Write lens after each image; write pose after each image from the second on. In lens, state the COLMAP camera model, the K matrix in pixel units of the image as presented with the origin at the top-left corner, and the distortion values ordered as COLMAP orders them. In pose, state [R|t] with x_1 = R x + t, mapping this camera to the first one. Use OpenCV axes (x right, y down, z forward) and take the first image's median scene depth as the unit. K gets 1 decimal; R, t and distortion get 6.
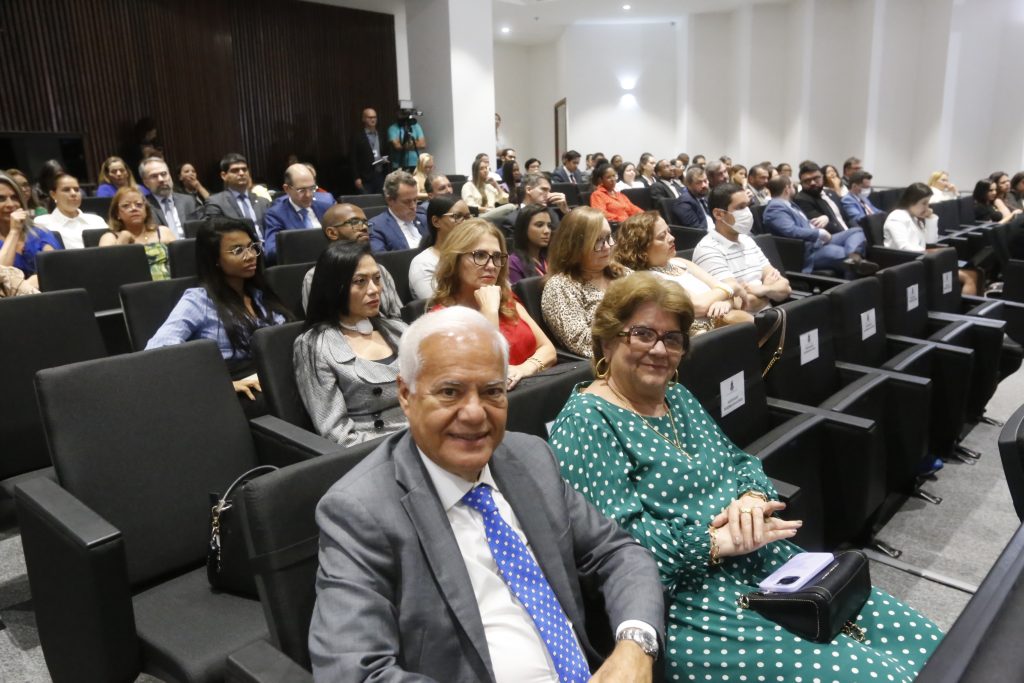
lens RADIAL K [[856.8, 0, 512.0], [0, 856.8, 341.5], [0, 0, 1]] dist [-0.007130, 0.009879]
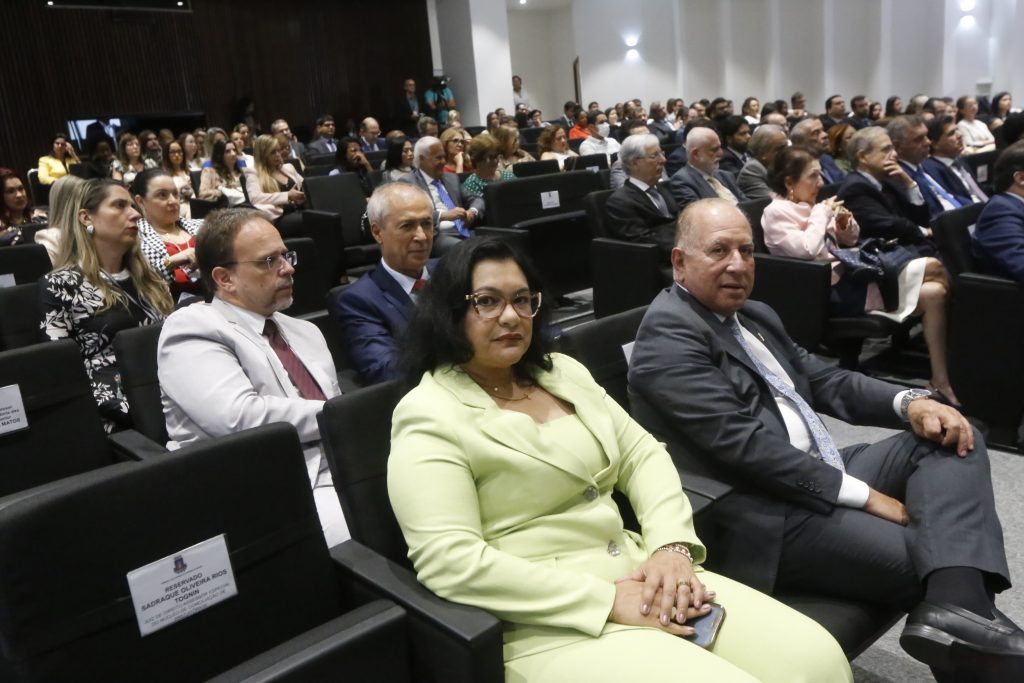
lens RADIAL K [[856.8, 0, 512.0], [0, 856.8, 341.5], [0, 0, 1]] dist [-0.007130, 0.009879]
pose [[0.996898, -0.045863, -0.063959, 0.049780], [0.048686, 0.997875, 0.043307, 0.070862], [0.061837, -0.046287, 0.997012, -0.279215]]
